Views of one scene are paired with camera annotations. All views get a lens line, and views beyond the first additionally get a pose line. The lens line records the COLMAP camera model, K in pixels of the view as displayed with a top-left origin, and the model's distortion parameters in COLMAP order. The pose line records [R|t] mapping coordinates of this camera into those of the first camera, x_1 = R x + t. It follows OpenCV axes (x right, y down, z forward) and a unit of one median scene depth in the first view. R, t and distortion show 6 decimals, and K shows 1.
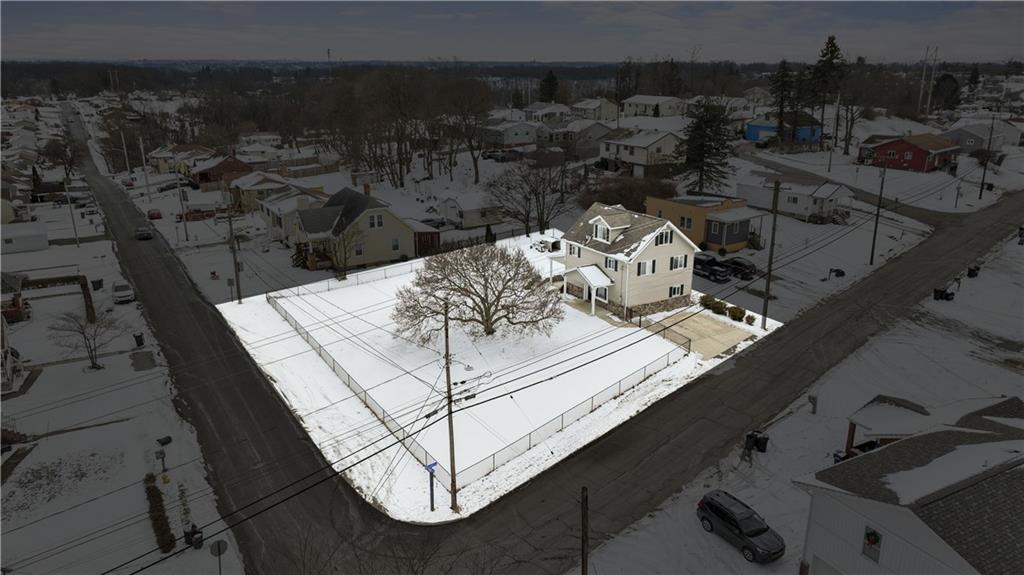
lens RADIAL K [[845.8, 0, 512.0], [0, 845.8, 287.5], [0, 0, 1]] dist [0.003748, -0.001284]
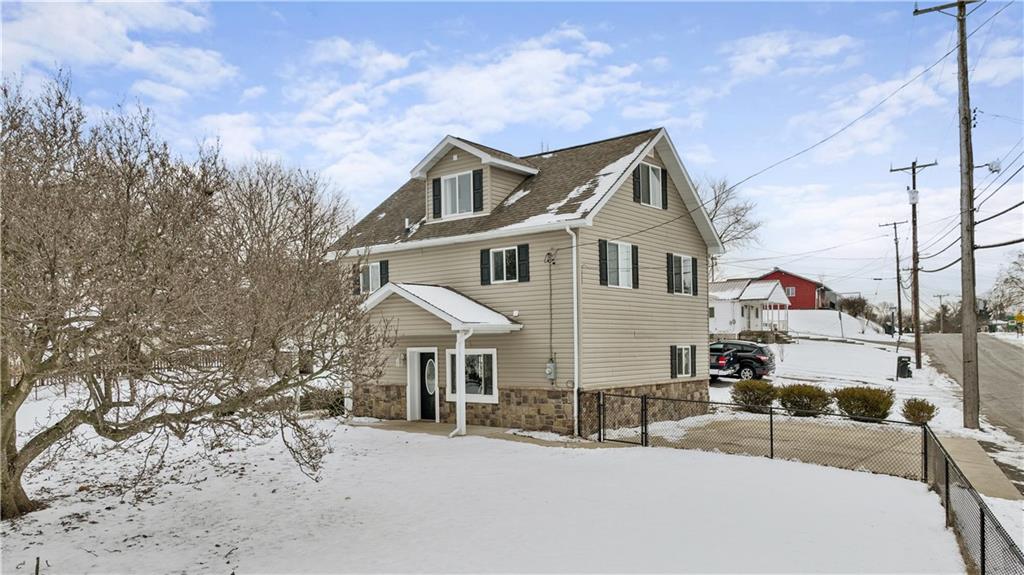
lens RADIAL K [[845.8, 0, 512.0], [0, 845.8, 287.5], [0, 0, 1]] dist [0.003748, -0.001284]
pose [[0.949688, -0.013031, 0.312927, 0.023930], [0.114856, 0.944016, -0.309260, 0.076001], [-0.291378, 0.329641, 0.898017, 0.731928]]
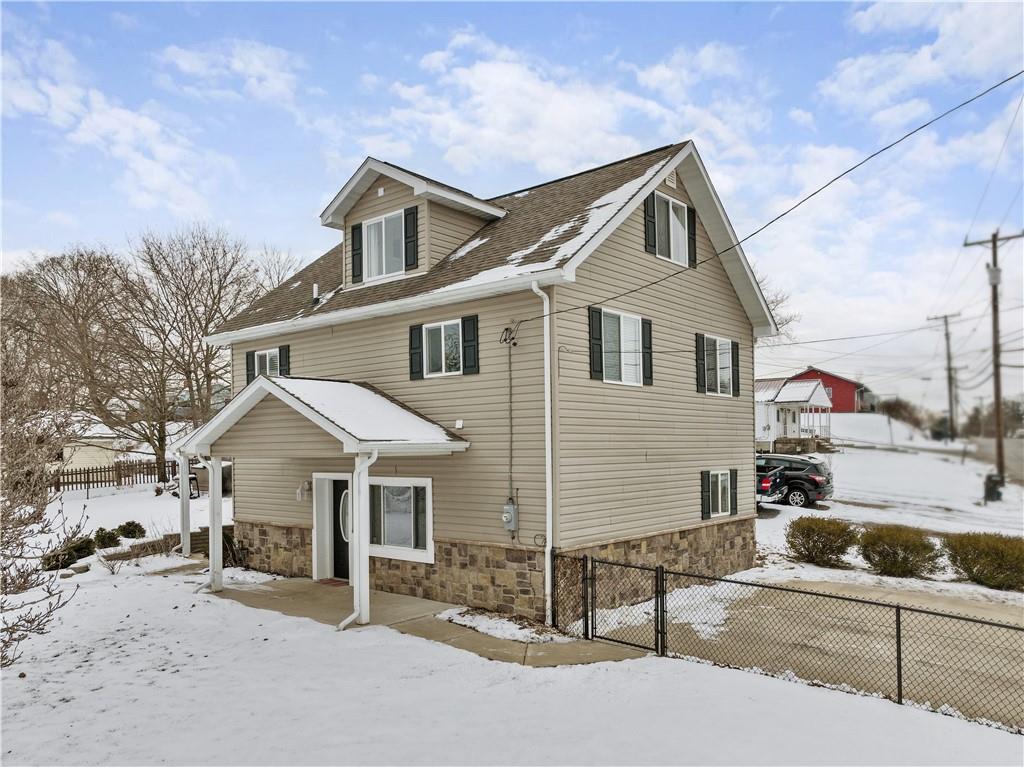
lens RADIAL K [[852.8, 0, 515.8], [0, 852.8, 387.1], [0, 0, 1]] dist [-0.002821, 0.002444]
pose [[0.955256, -0.011743, 0.295548, 0.075319], [0.108533, 0.943429, -0.313308, 0.045346], [-0.275149, 0.331366, 0.902491, 0.825449]]
